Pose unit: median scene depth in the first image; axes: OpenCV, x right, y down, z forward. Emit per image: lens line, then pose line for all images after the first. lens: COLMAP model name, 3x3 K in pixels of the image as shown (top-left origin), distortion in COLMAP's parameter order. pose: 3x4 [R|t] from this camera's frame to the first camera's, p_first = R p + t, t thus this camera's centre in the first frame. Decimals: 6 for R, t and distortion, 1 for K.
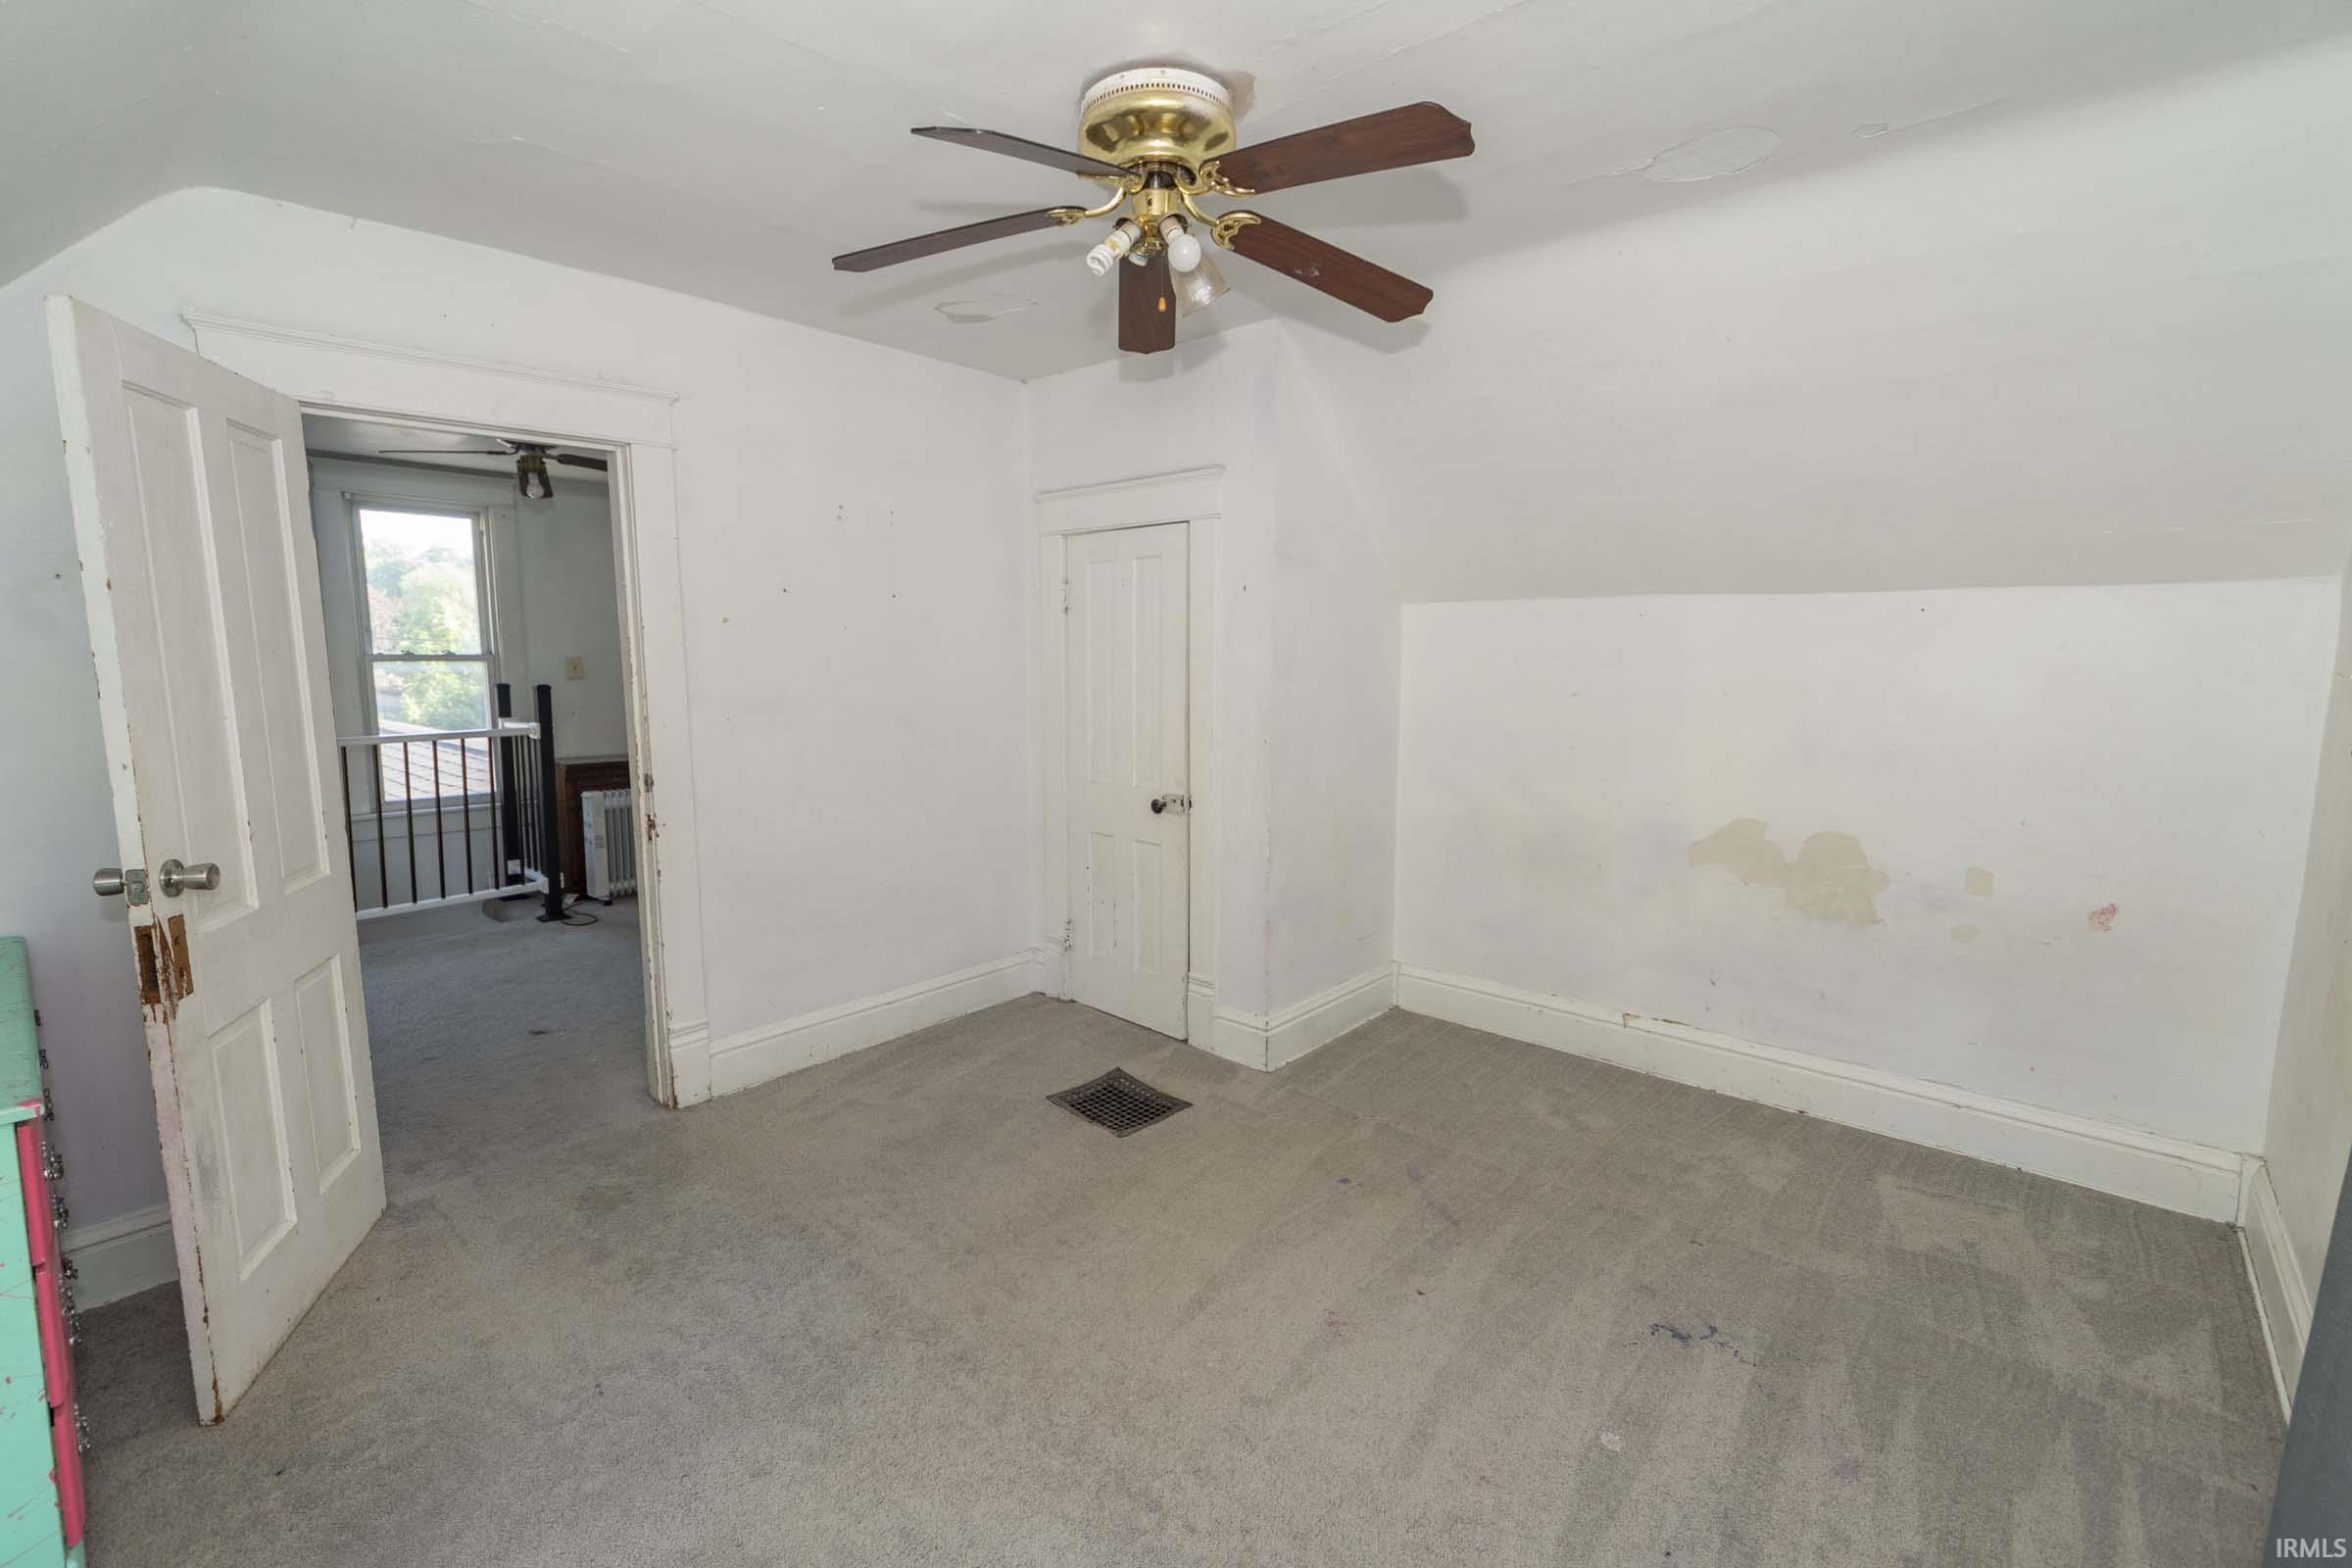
lens RADIAL K [[1031.2, 0, 1176.0], [0, 1031.2, 784.0], [0, 0, 1]] dist [0.000722, 0.000134]
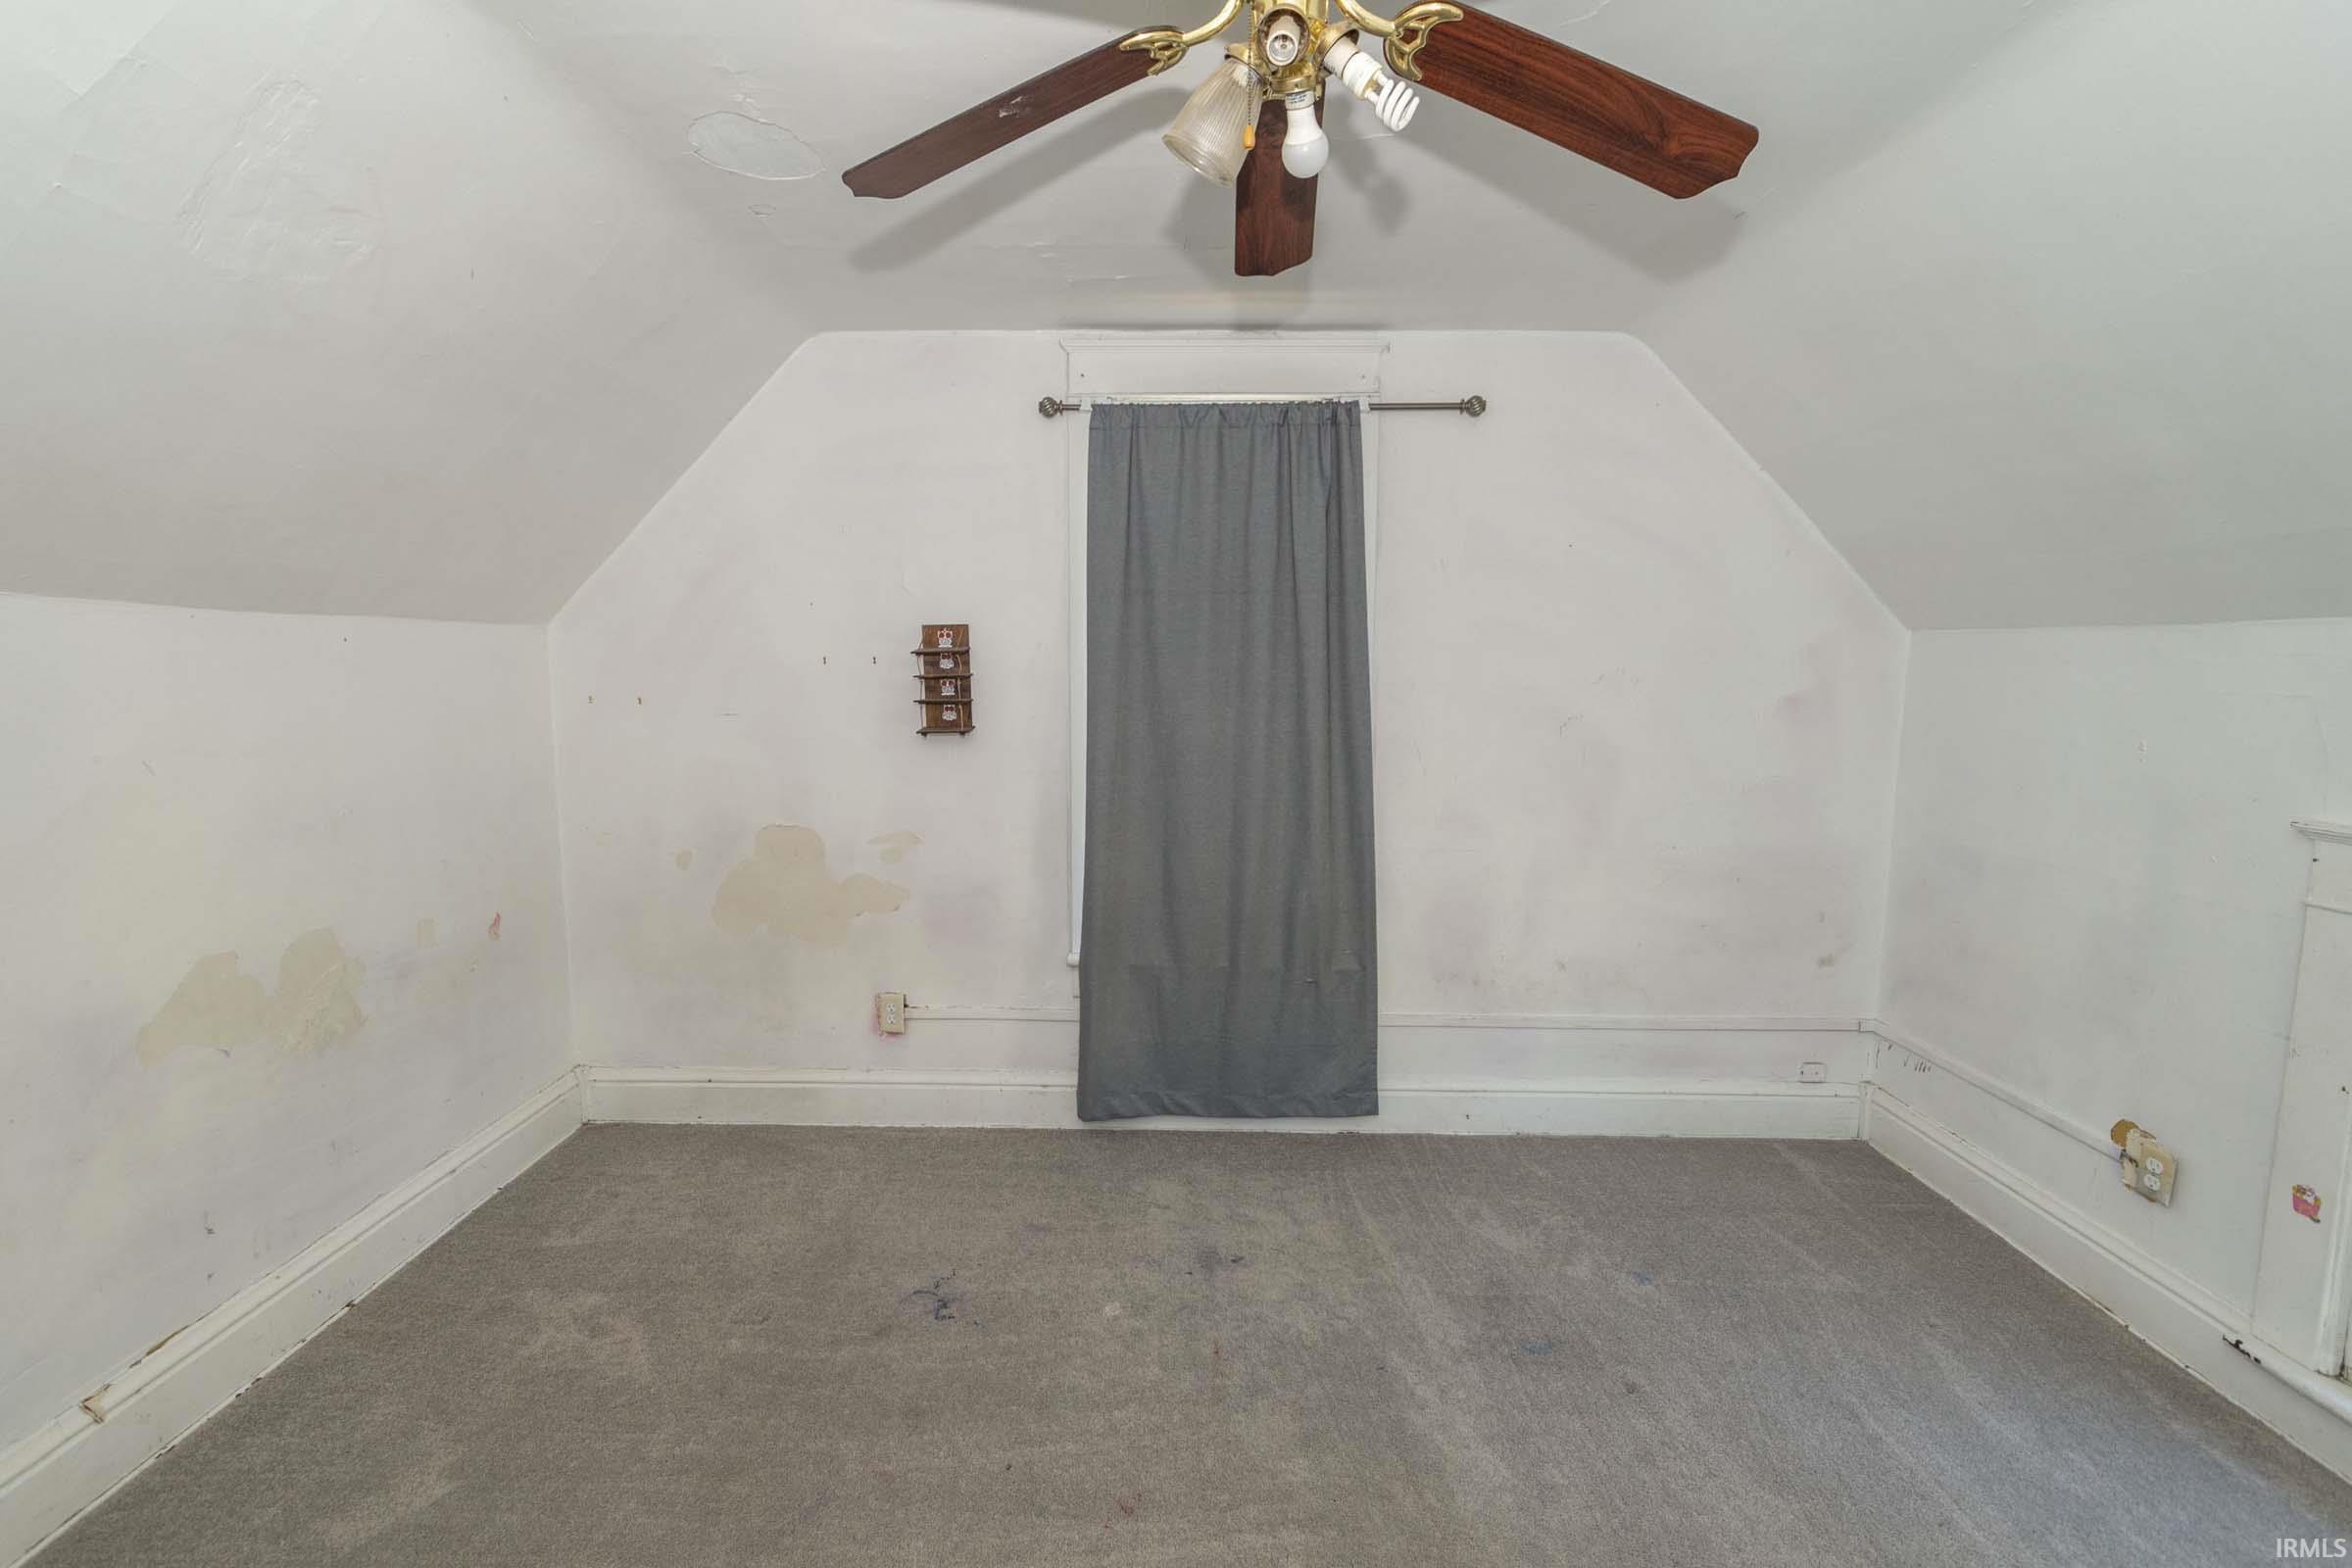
lens RADIAL K [[1031.2, 0, 1176.0], [0, 1031.2, 784.0], [0, 0, 1]] dist [0.000722, 0.000134]
pose [[-0.654565, -0.088093, 0.750855, -0.308876], [0.103273, 0.973459, 0.204238, -0.138022], [-0.748919, 0.211230, -0.628095, 0.928899]]
